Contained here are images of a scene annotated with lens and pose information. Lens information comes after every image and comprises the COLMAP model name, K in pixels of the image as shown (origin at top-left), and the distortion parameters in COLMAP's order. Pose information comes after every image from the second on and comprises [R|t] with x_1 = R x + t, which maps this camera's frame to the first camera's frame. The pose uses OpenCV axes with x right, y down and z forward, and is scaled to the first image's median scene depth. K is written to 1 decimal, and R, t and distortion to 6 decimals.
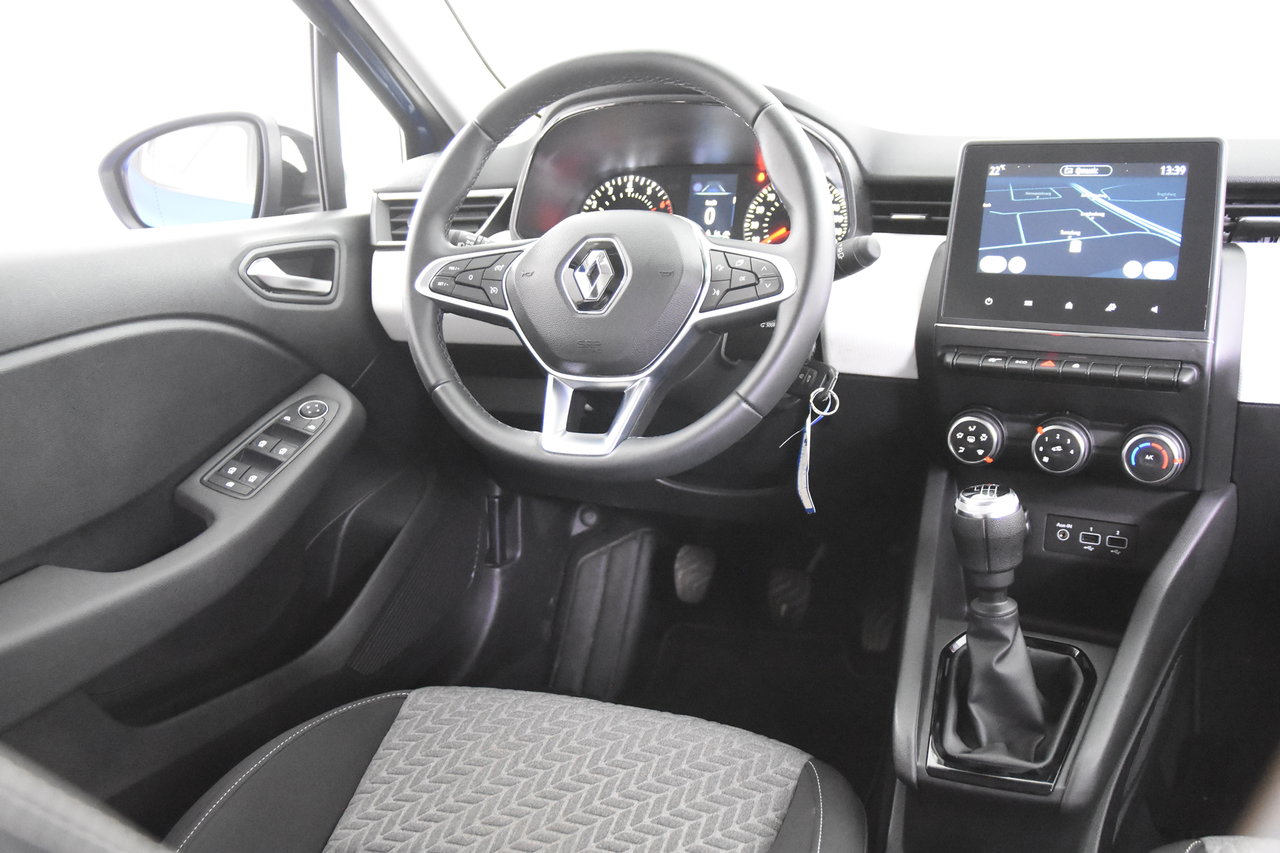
lens RADIAL K [[1178.7, 0, 633.6], [0, 1178.7, 418.0], [0, 0, 1]] dist [-0.033909, 0.000000]
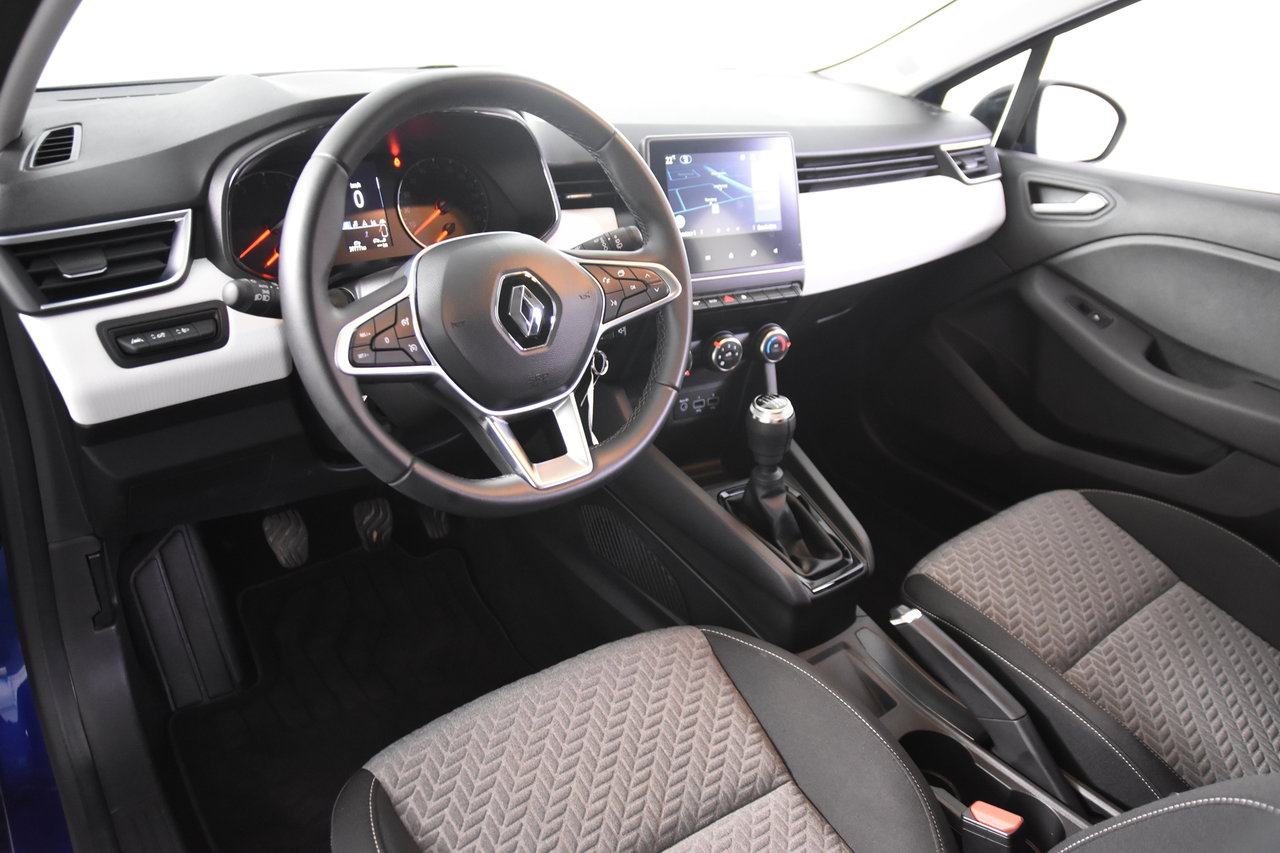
lens RADIAL K [[966.7, 0, 649.6], [0, 966.7, 419.4], [0, 0, 1]] dist [-0.123722, 0.097246]
pose [[0.501274, -0.317654, 0.804873, -0.660225], [0.143428, 0.947814, 0.284740, -0.247242], [-0.853319, -0.027291, 0.520675, 0.461523]]
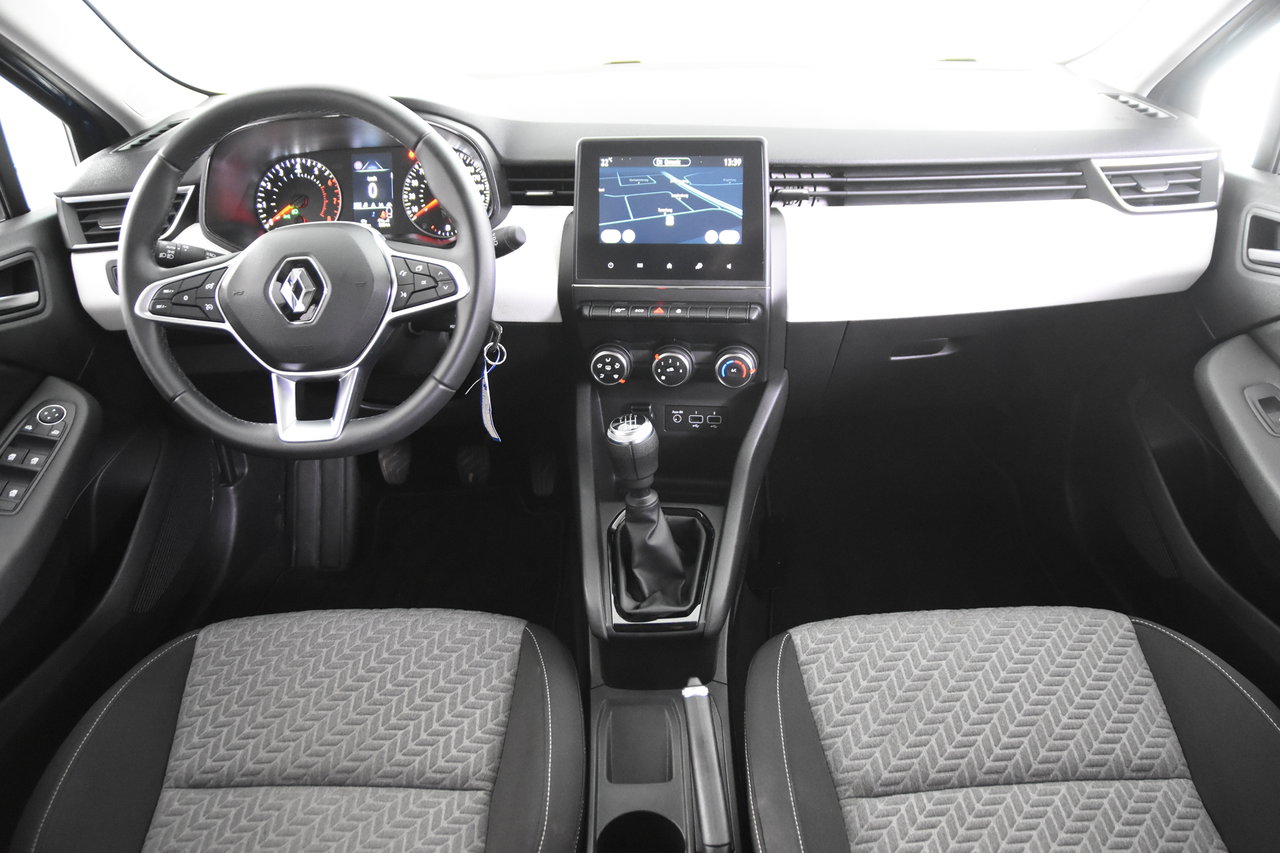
lens RADIAL K [[966.7, 0, 646.5], [0, 966.7, 430.3], [0, 0, 1]] dist [-0.123722, 0.097246]
pose [[0.928874, -0.173416, 0.327293, -0.044316], [0.099034, 0.967735, 0.231690, -0.167605], [-0.356912, -0.182798, 0.916078, -0.032024]]
